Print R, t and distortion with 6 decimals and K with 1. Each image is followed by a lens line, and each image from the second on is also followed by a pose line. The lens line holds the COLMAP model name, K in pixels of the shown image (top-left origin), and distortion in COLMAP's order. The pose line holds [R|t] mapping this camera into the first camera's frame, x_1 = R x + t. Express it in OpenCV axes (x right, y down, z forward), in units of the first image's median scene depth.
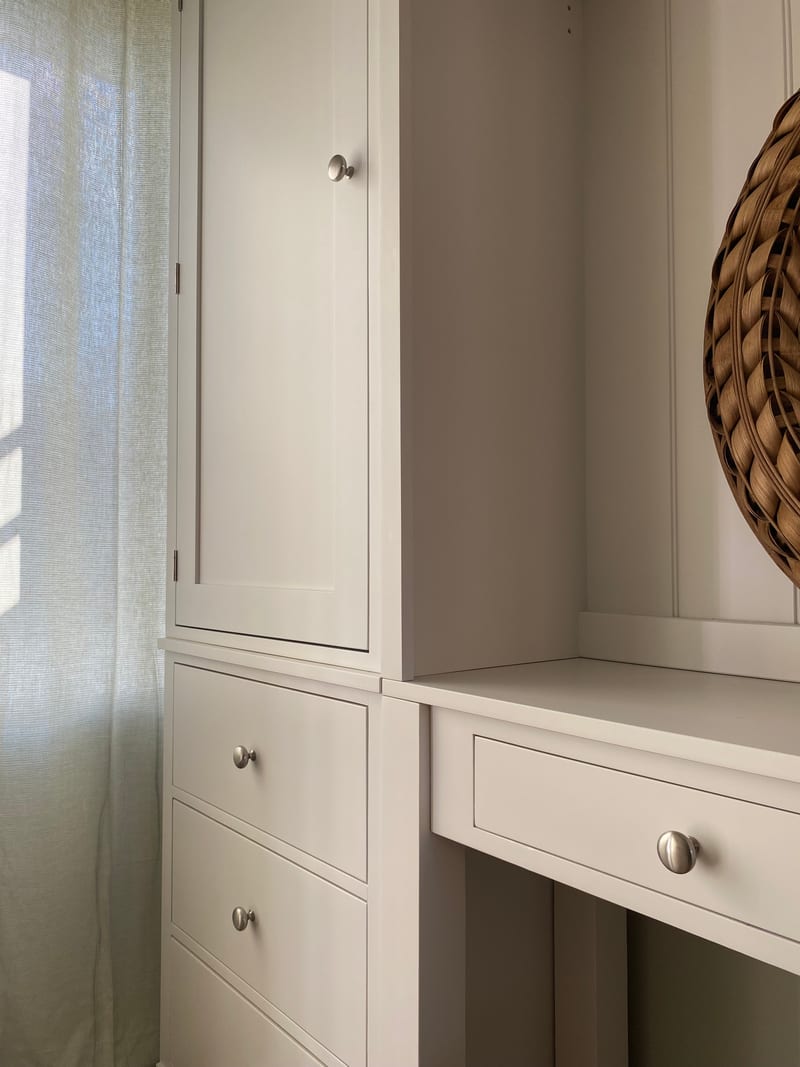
lens RADIAL K [[817.8, 0, 400.0], [0, 817.8, 533.5], [0, 0, 1]] dist [0.115902, -0.198475]
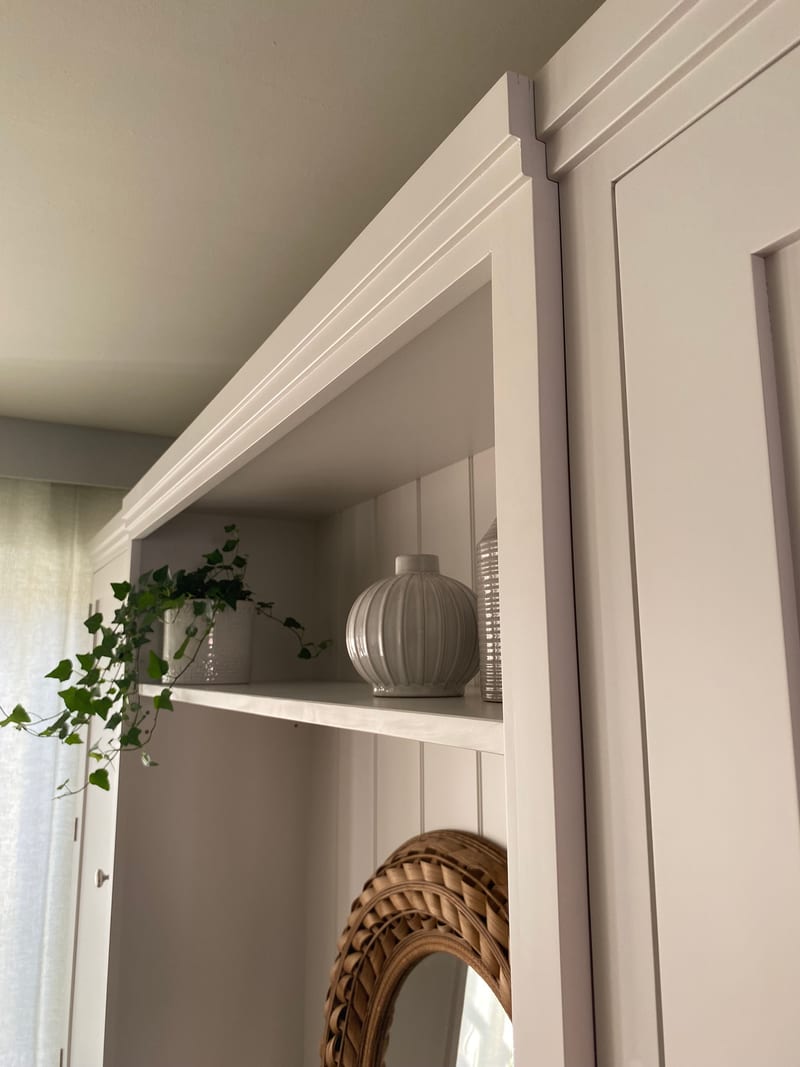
lens RADIAL K [[813.0, 0, 423.9], [0, 813.0, 528.3], [0, 0, 1]] dist [0.056892, -0.096766]
pose [[0.983655, -0.030363, -0.177486, 0.548092], [0.006185, 0.990796, -0.135220, -0.618489], [0.179958, 0.131912, 0.974789, -0.264102]]
